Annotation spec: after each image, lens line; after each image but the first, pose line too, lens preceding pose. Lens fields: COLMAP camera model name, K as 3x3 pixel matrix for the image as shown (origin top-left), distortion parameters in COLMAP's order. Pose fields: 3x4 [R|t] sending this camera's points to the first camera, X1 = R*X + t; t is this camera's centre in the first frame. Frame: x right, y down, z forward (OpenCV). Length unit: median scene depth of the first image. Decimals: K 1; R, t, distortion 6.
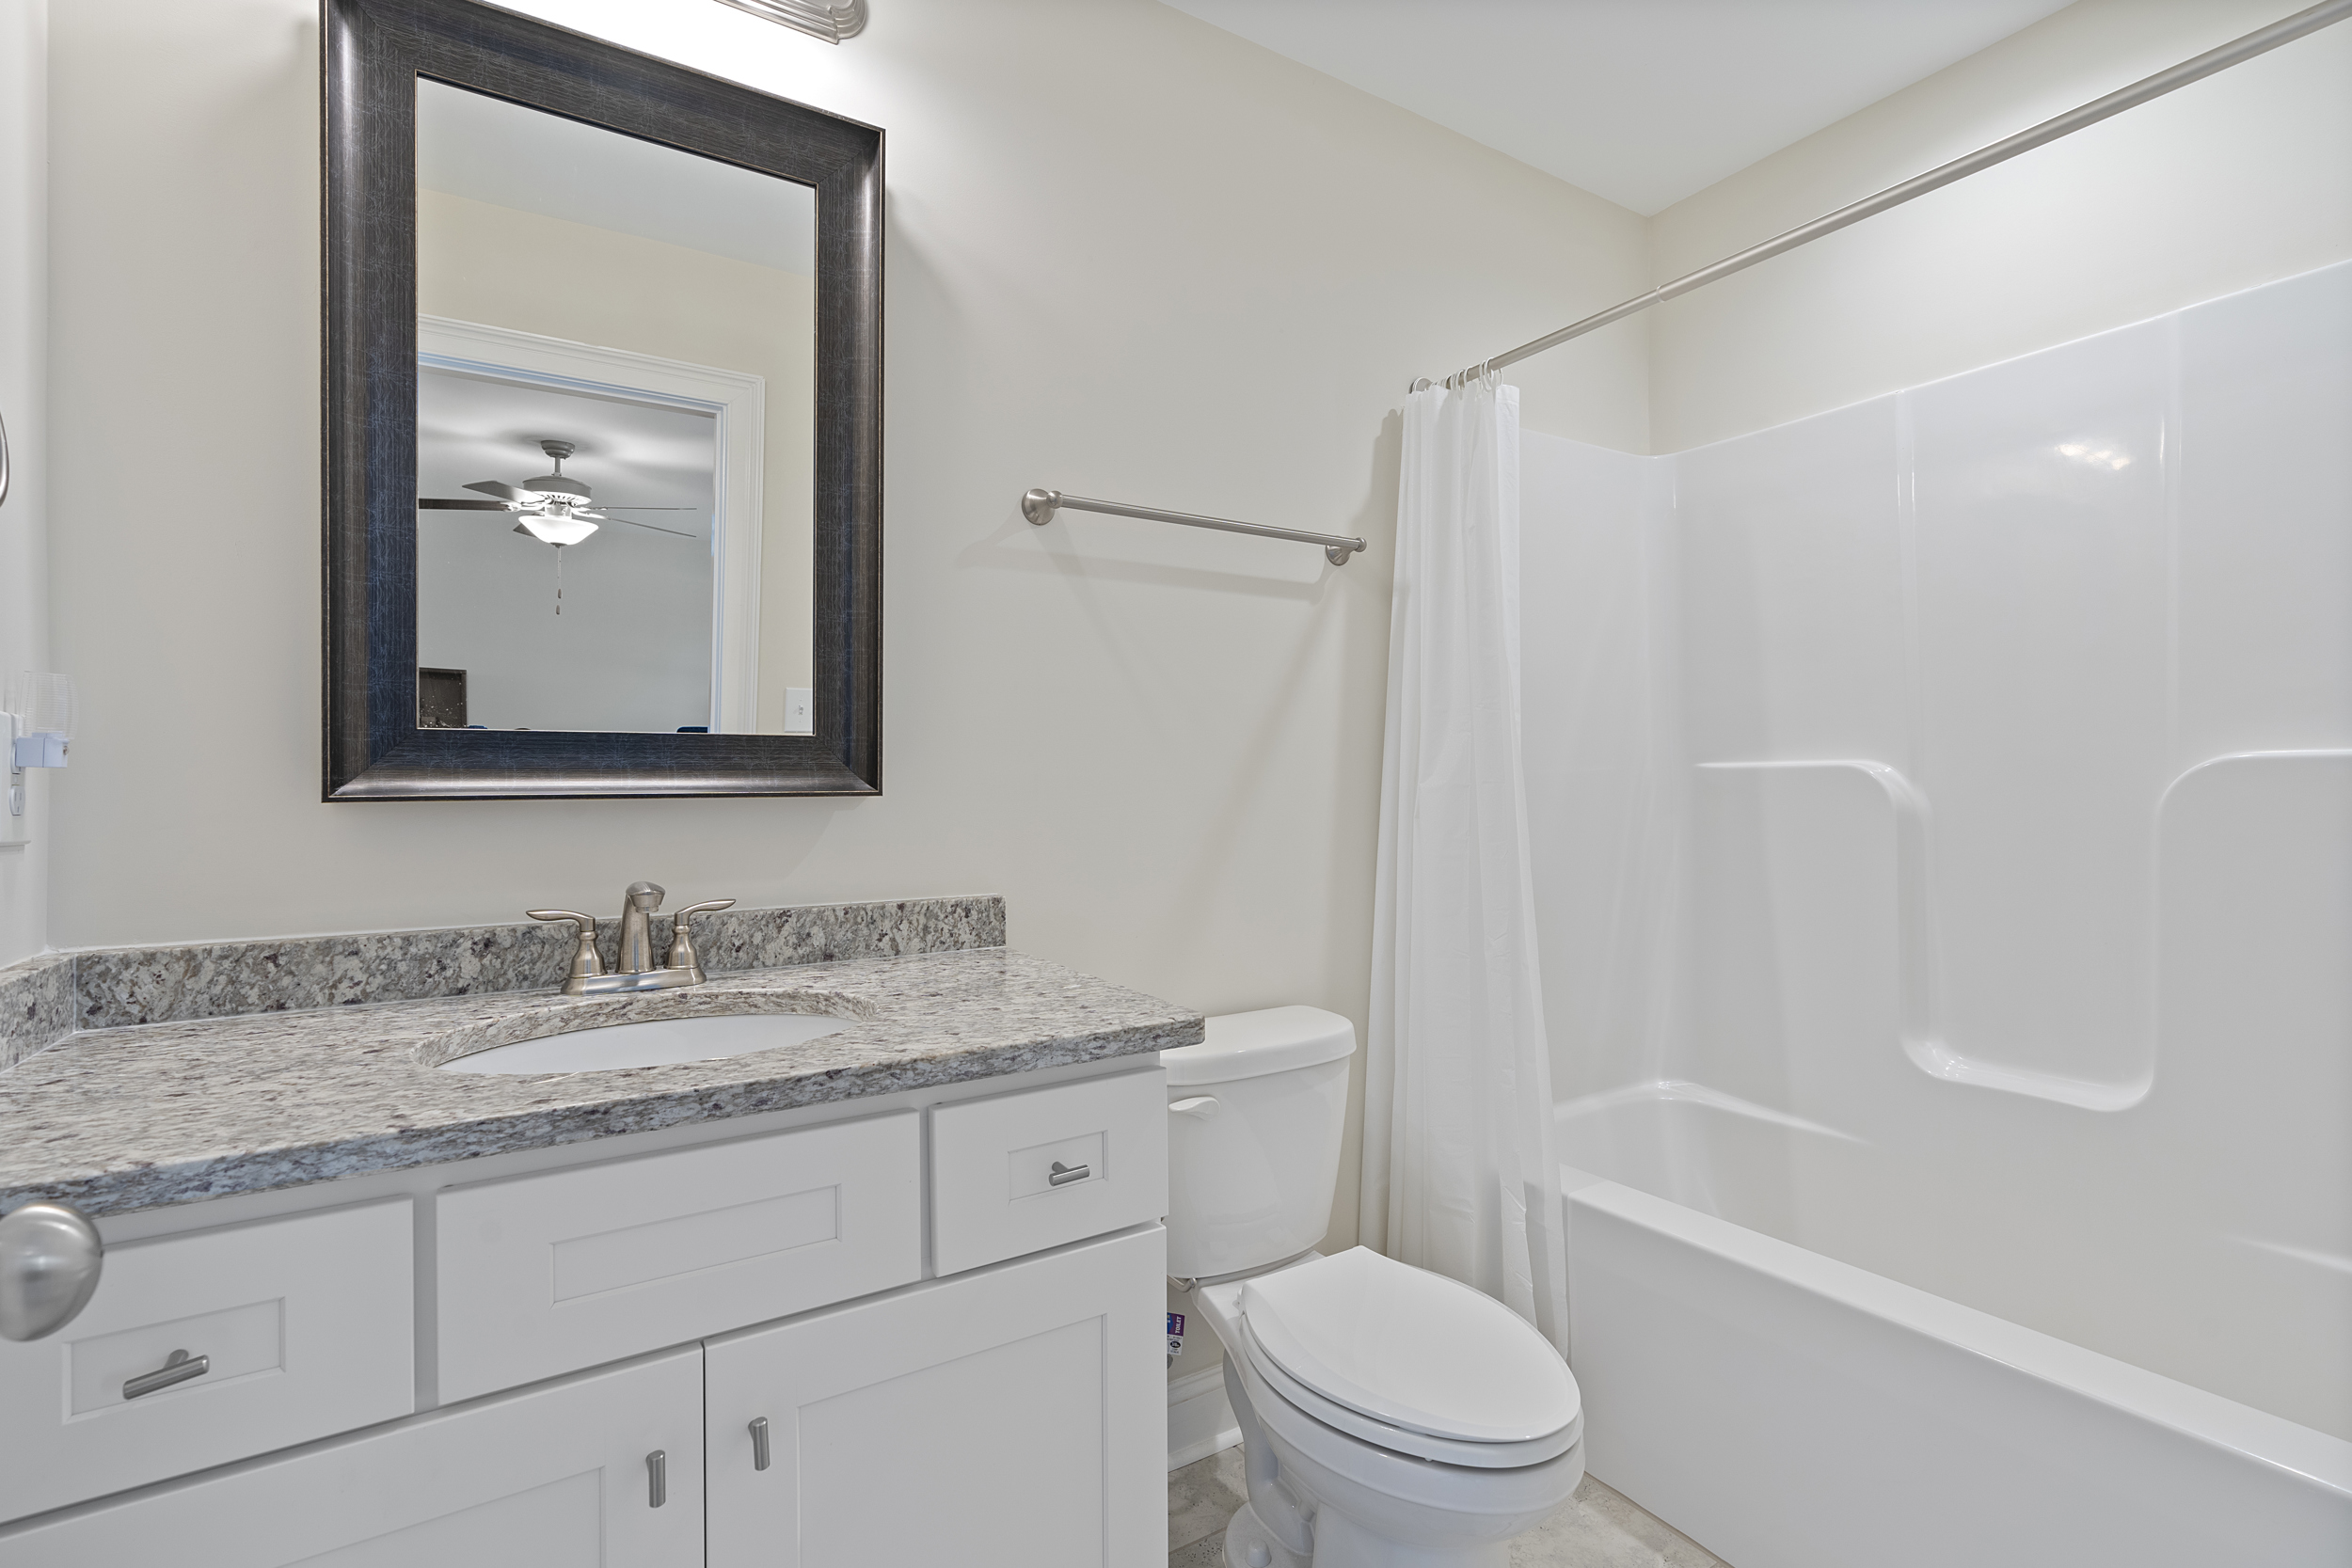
lens RADIAL K [[1080.4, 0, 1172.2], [0, 1080.4, 800.0], [0, 0, 1]] dist [0.002483, -0.000063]
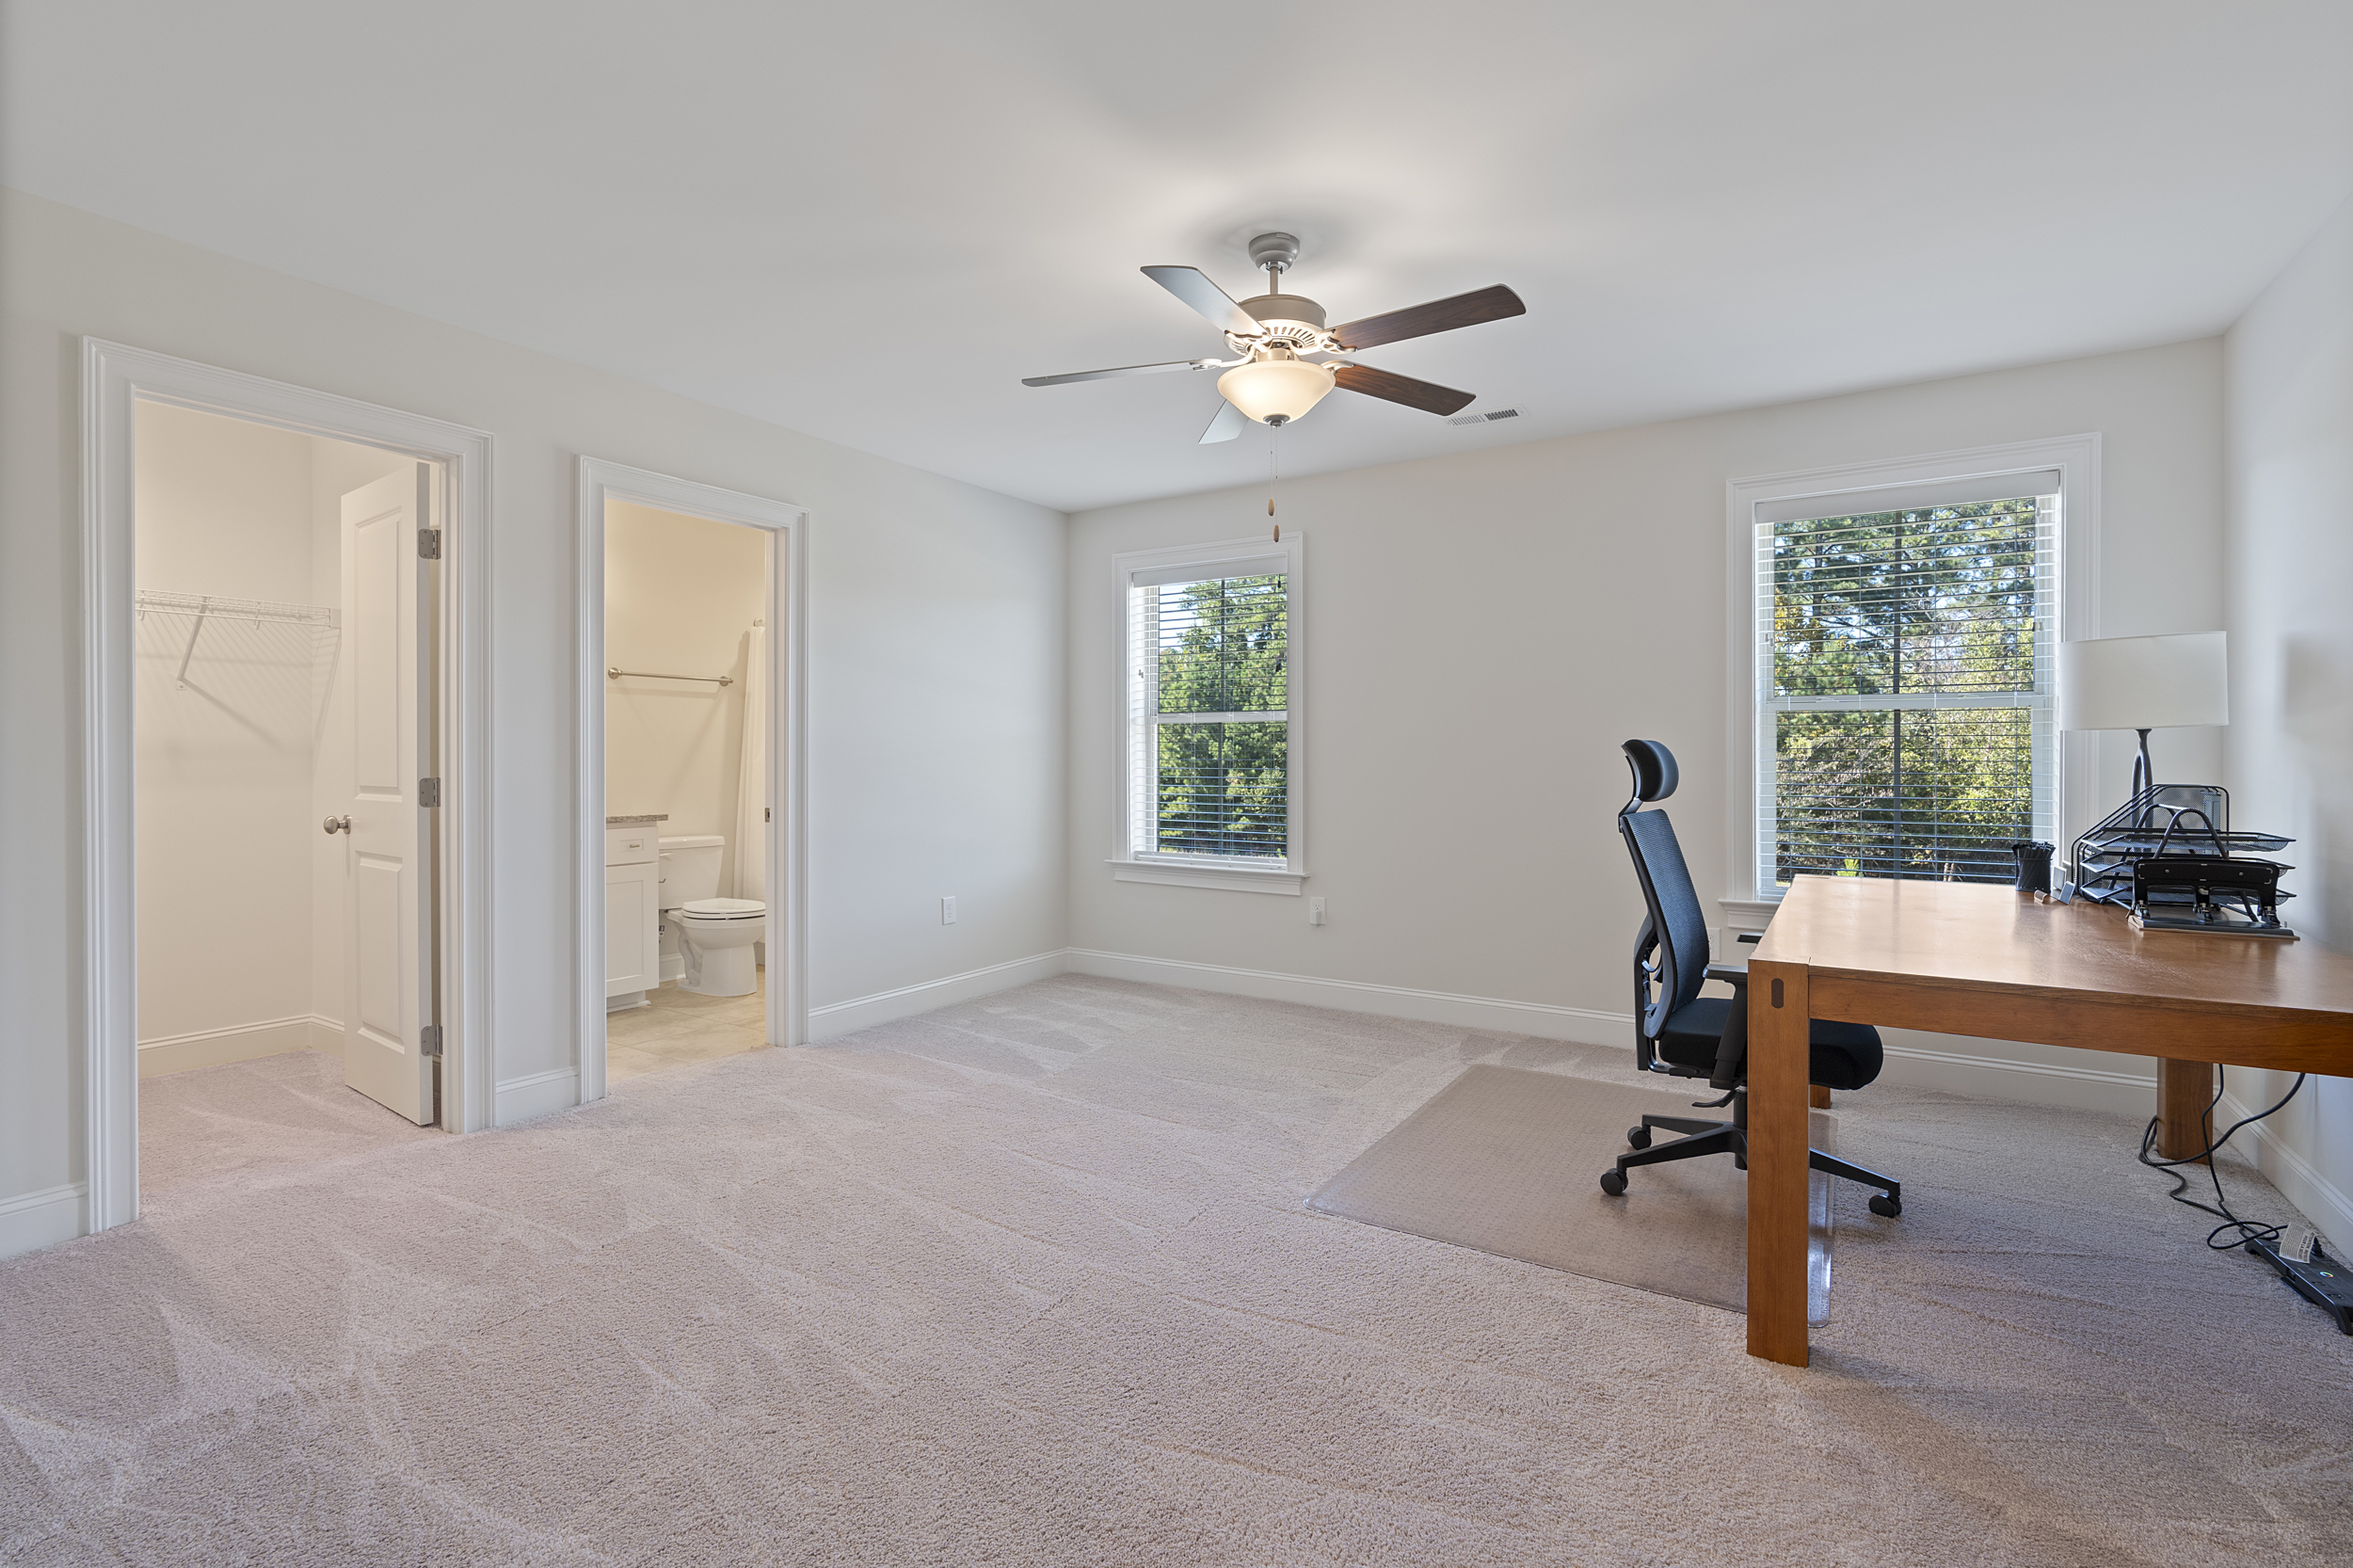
lens RADIAL K [[1081.0, 0, 1201.4], [0, 1081.0, 739.0], [0, 0, 1]] dist [0.002483, -0.000063]
pose [[0.890867, 0.007041, 0.454209, -0.010521], [-0.000412, 0.999892, -0.014691, -0.011801], [-0.454264, 0.012901, 0.890774, -0.868250]]
